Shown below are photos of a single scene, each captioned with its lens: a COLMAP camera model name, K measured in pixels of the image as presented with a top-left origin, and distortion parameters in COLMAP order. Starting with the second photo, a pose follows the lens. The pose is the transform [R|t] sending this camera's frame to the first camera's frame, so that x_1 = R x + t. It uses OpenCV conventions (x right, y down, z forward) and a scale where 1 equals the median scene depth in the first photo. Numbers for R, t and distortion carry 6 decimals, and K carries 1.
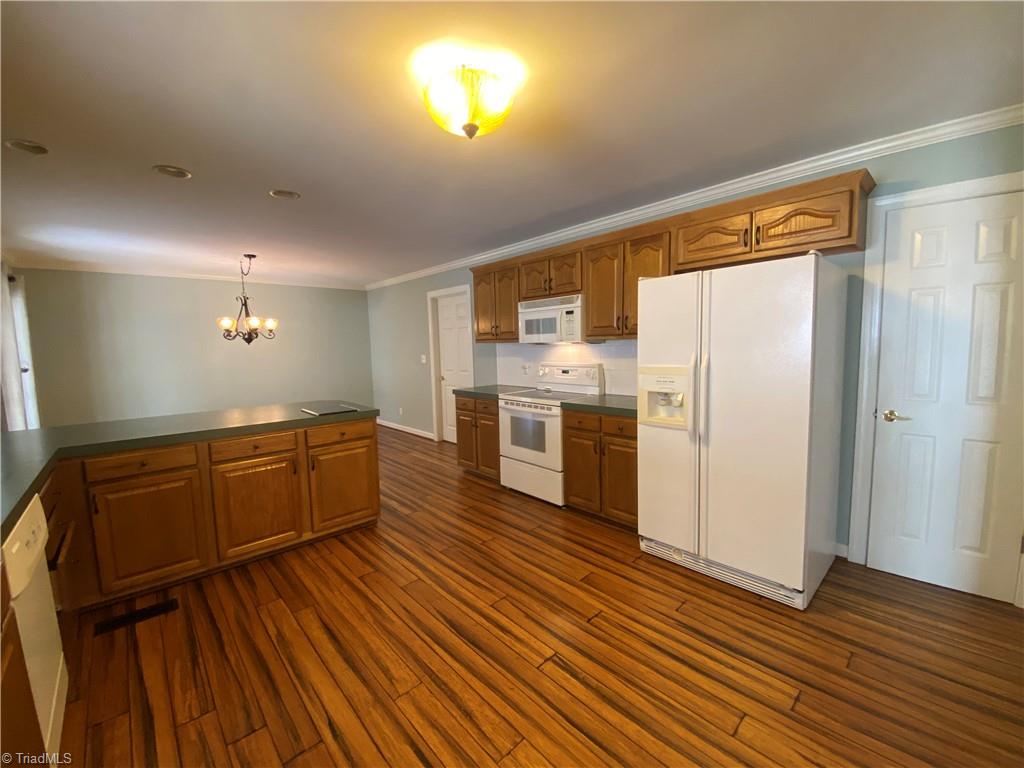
lens RADIAL K [[417.9, 0, 511.8], [0, 417.9, 384.9], [0, 0, 1]] dist [0.021750, -0.020366]
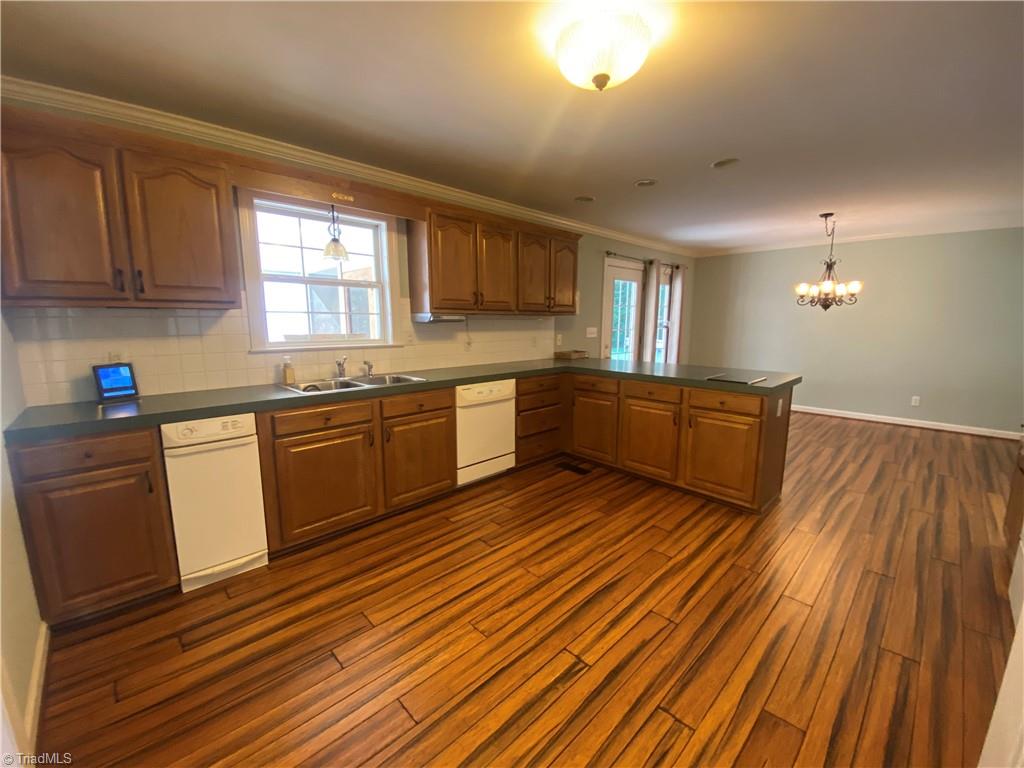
lens RADIAL K [[417.9, 0, 511.8], [0, 417.9, 384.9], [0, 0, 1]] dist [0.021750, -0.020366]
pose [[0.024105, 0.179998, -0.983372, 0.756703], [-0.103228, 0.978848, 0.176639, -0.065121], [0.994366, 0.097253, 0.042175, 0.656759]]
